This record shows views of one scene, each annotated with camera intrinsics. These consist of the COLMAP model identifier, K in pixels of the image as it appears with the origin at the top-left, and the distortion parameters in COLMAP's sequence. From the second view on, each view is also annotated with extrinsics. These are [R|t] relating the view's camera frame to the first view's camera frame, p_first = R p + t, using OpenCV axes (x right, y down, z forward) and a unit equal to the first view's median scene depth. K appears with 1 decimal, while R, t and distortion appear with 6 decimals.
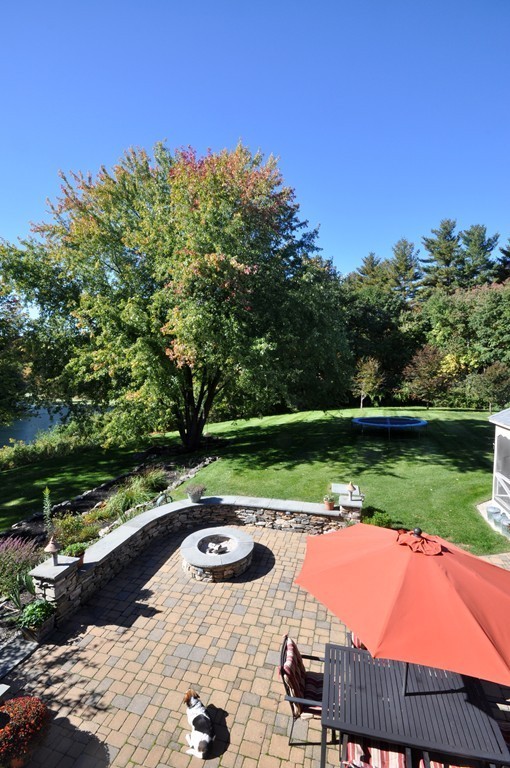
lens RADIAL K [[323.3, 0, 254.8], [0, 323.3, 389.1], [0, 0, 1]] dist [-0.002928, -0.000181]
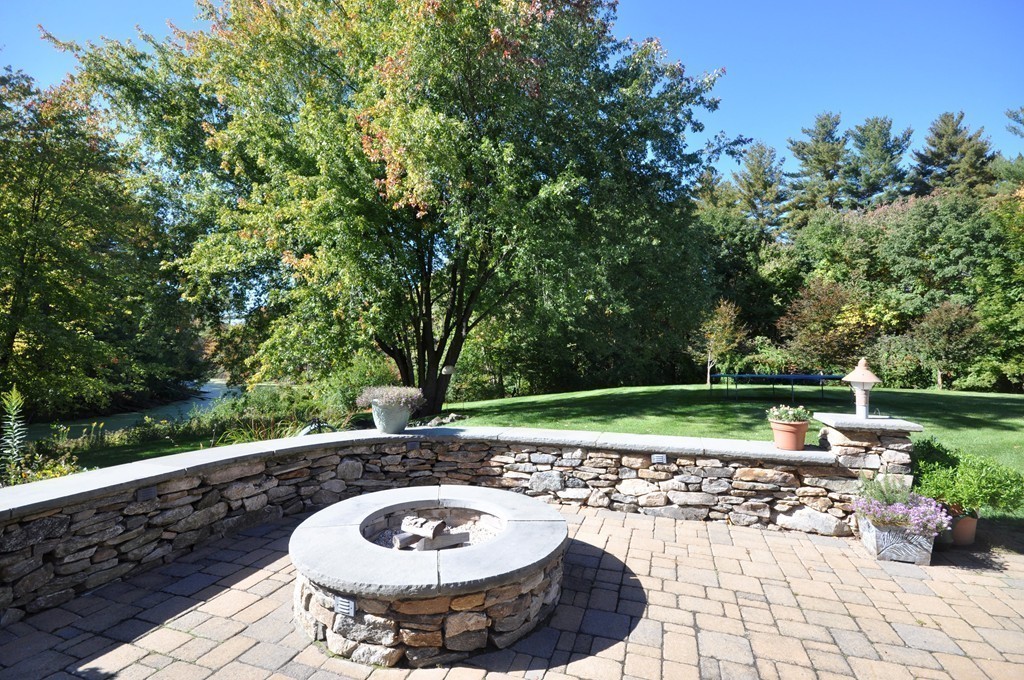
lens RADIAL K [[457.2, 0, 509.7], [0, 457.2, 345.0], [0, 0, 1]] dist [0.000108, -0.001154]
pose [[0.998784, 0.018007, -0.045902, -0.006556], [-0.021891, 0.996091, -0.085573, 0.064925], [0.044182, 0.086473, 0.995274, 0.107997]]
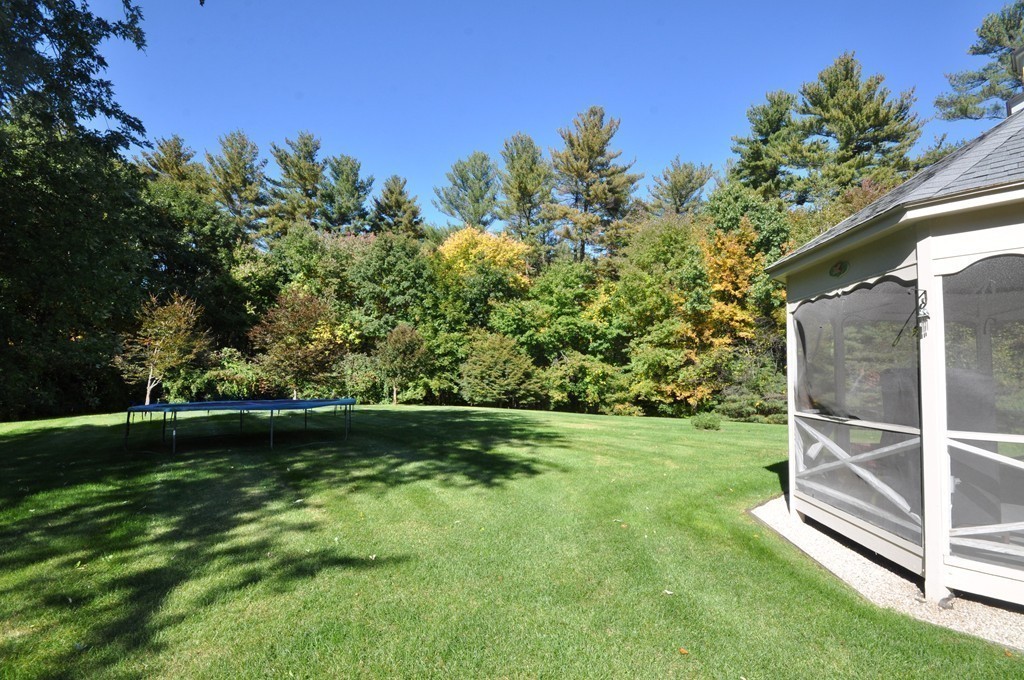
lens RADIAL K [[457.2, 0, 509.7], [0, 457.2, 345.0], [0, 0, 1]] dist [0.000108, -0.001154]
pose [[0.534748, 0.077298, 0.841469, 0.066865], [0.032779, 0.993160, -0.112063, 0.053420], [-0.844376, 0.087508, 0.528557, 0.250442]]
